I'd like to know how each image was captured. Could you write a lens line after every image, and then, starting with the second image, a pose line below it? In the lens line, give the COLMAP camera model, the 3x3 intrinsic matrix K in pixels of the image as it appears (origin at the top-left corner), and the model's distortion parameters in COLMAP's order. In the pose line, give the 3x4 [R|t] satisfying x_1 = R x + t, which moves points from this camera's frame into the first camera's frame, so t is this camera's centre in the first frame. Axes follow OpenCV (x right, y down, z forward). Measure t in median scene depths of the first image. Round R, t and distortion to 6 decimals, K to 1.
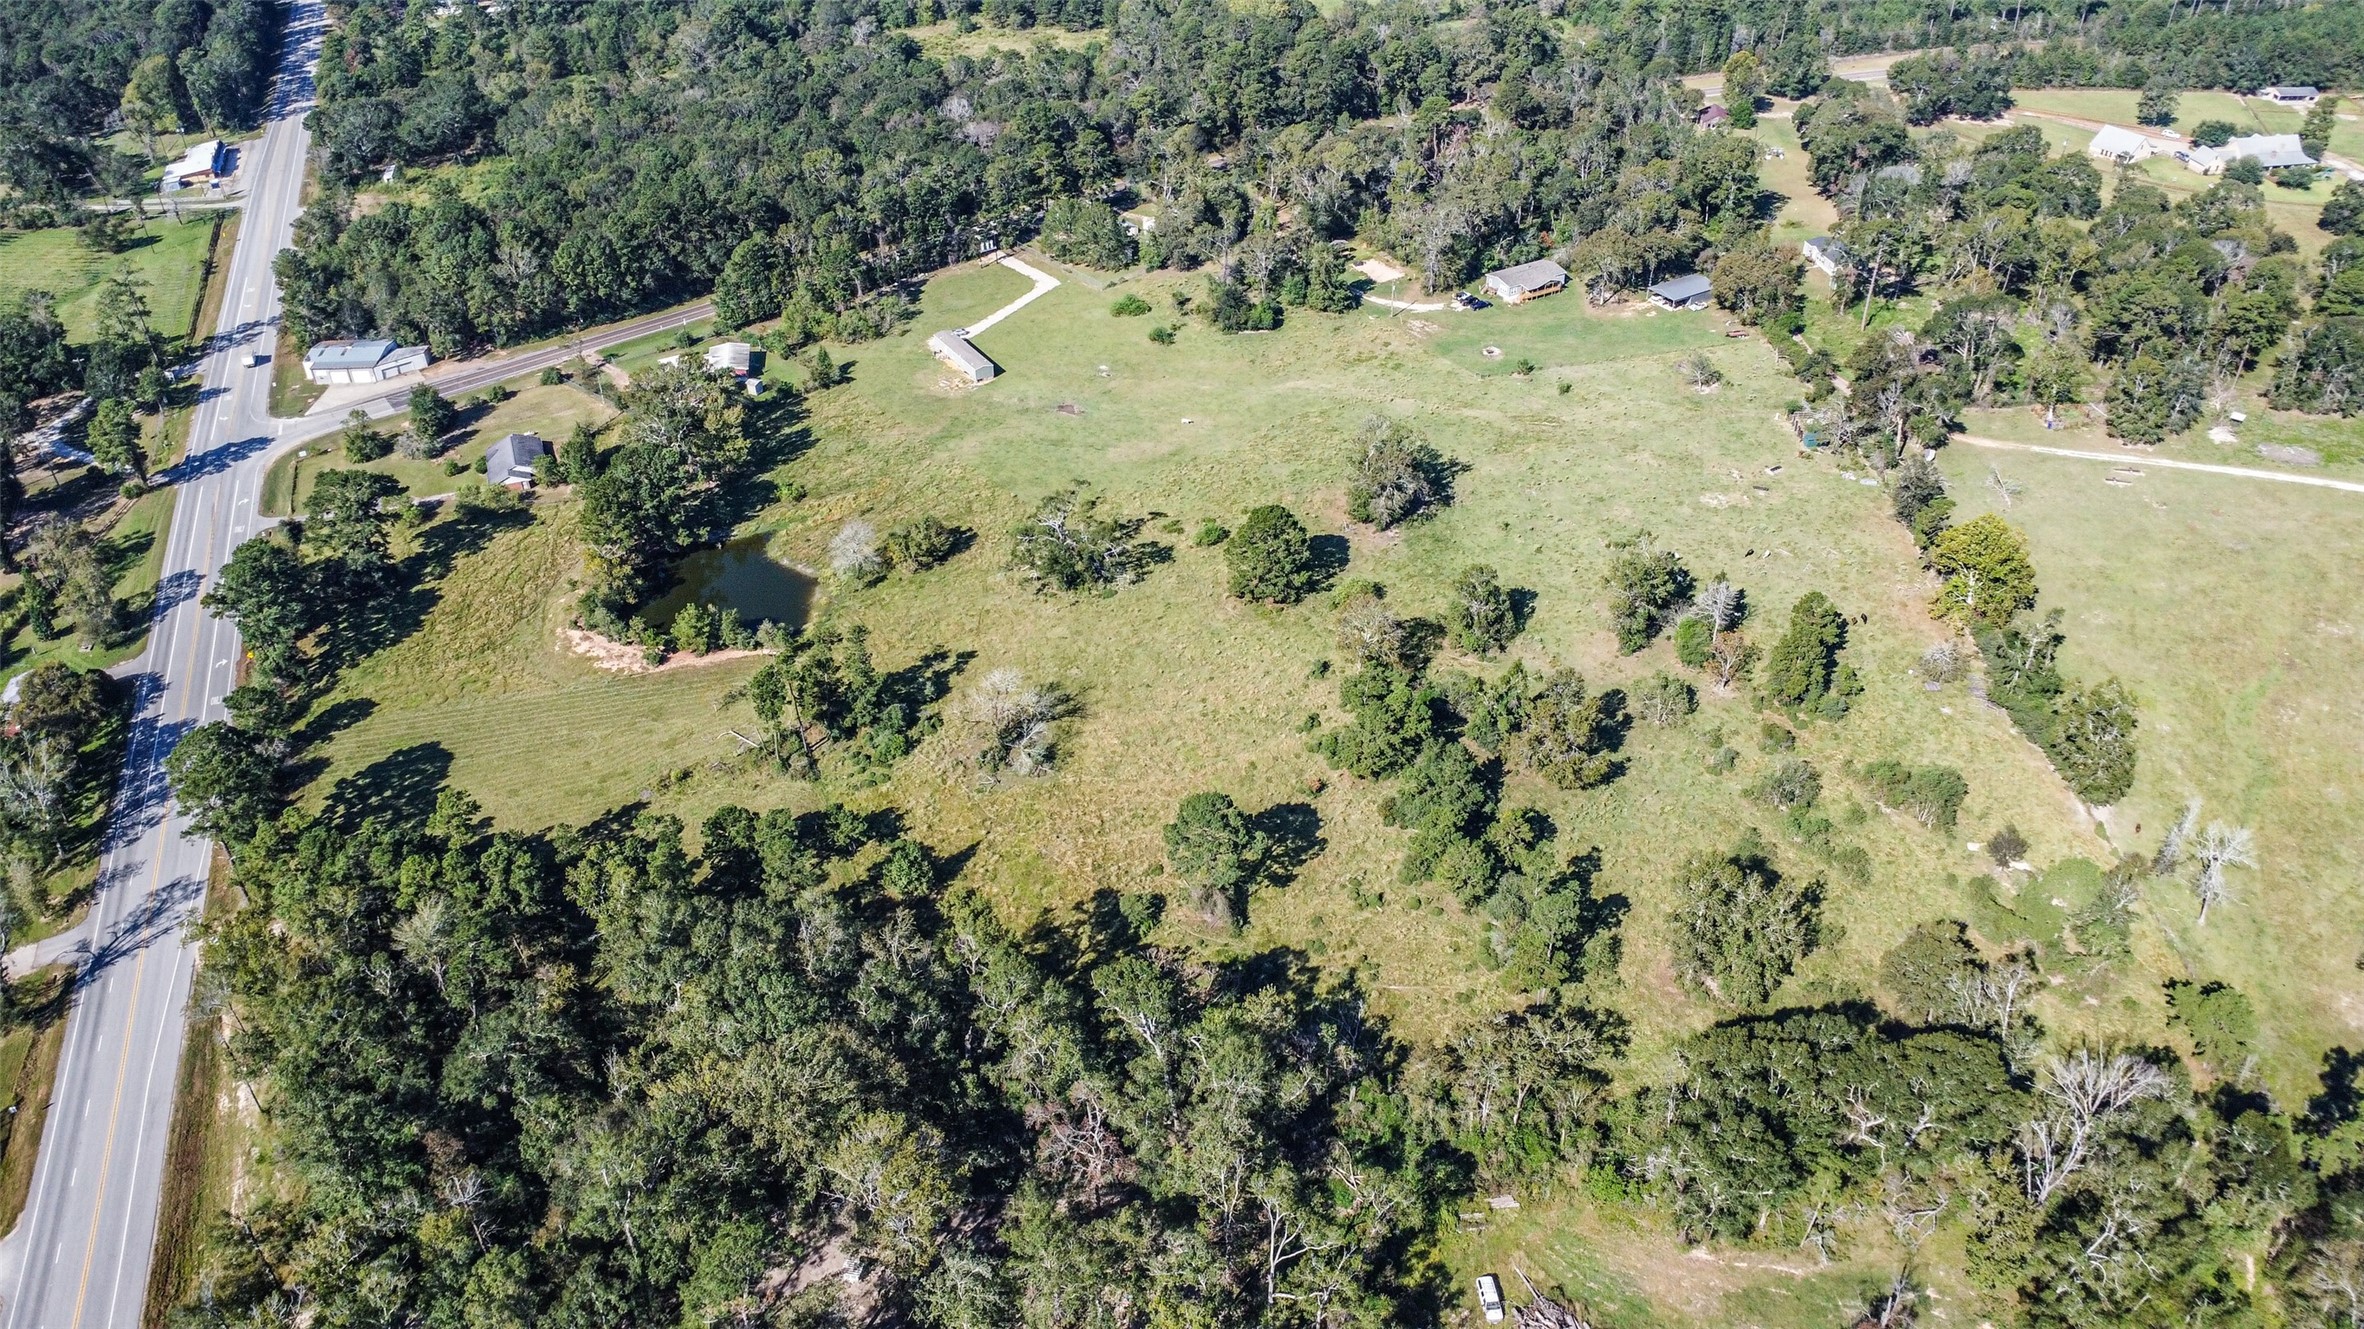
lens RADIAL K [[1684.7, 0, 1182.0], [0, 1684.7, 664.5], [0, 0, 1]] dist [-0.007847, -0.047589]
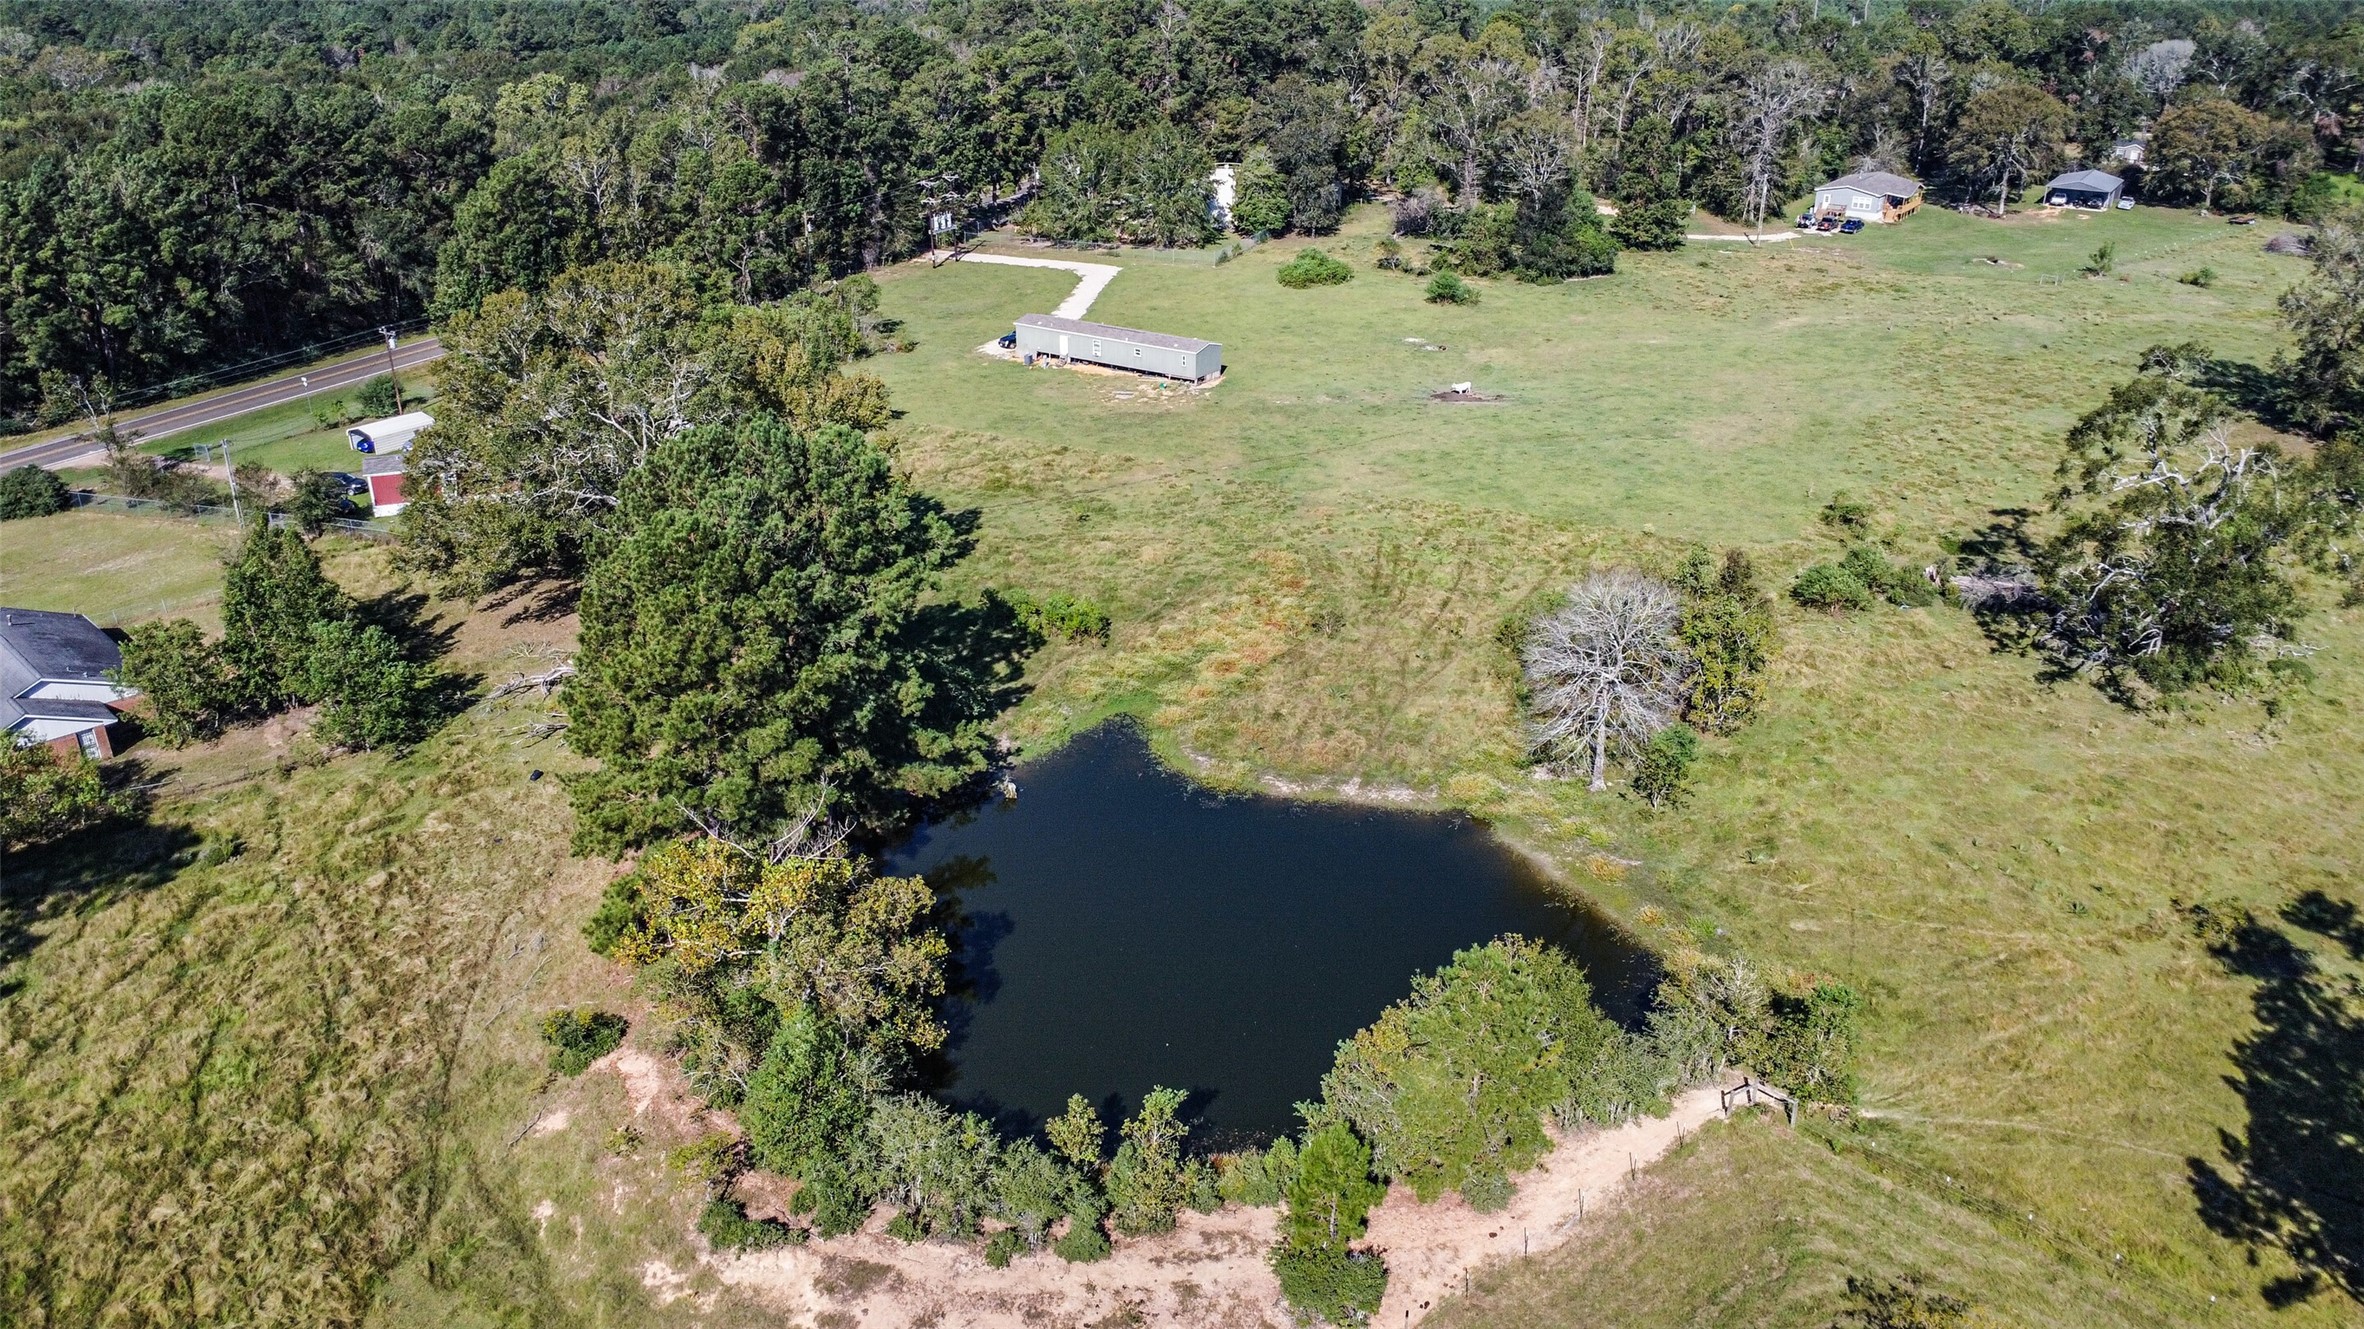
lens RADIAL K [[1704.8, 0, 1195.4], [0, 1704.8, 654.9], [0, 0, 1]] dist [0.001716, -0.054053]
pose [[0.906954, -0.156275, 0.391167, -0.333582], [0.232977, 0.959768, -0.156741, -0.037218], [-0.350935, 0.233290, 0.906874, 0.687856]]
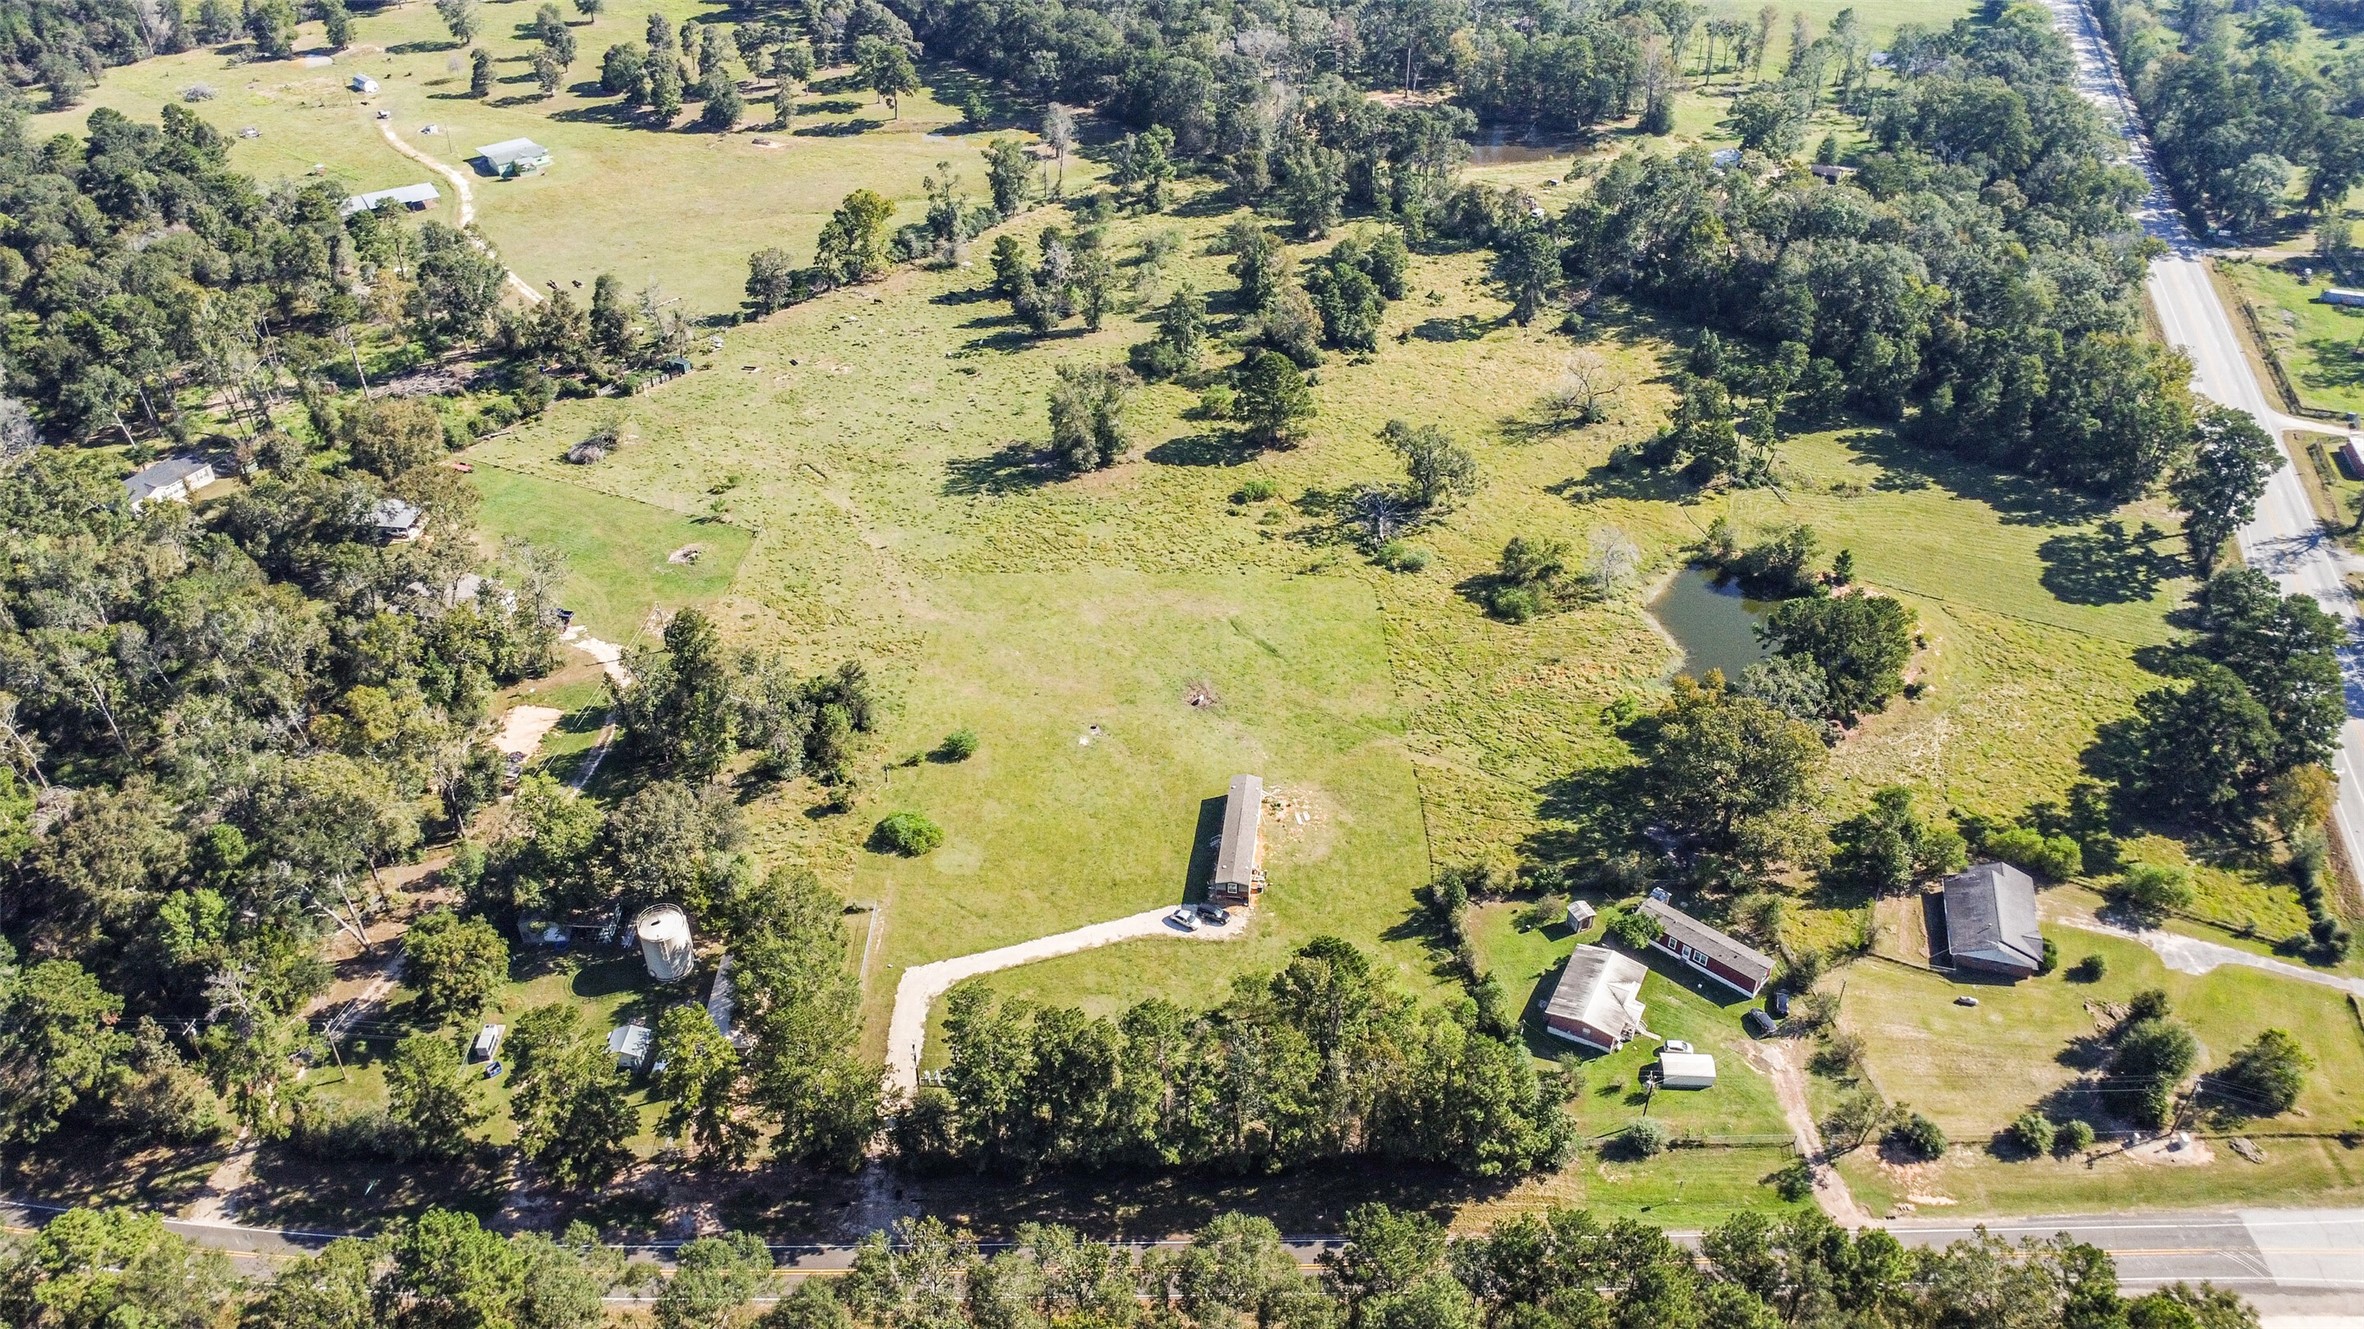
lens RADIAL K [[1694.6, 0, 1183.4], [0, 1694.6, 654.5], [0, 0, 1]] dist [-0.010233, -0.023715]
pose [[-0.785192, -0.348394, 0.511953, -0.455203], [0.370029, 0.398936, 0.839005, -0.820989], [-0.496541, 0.848217, -0.184326, 1.201071]]
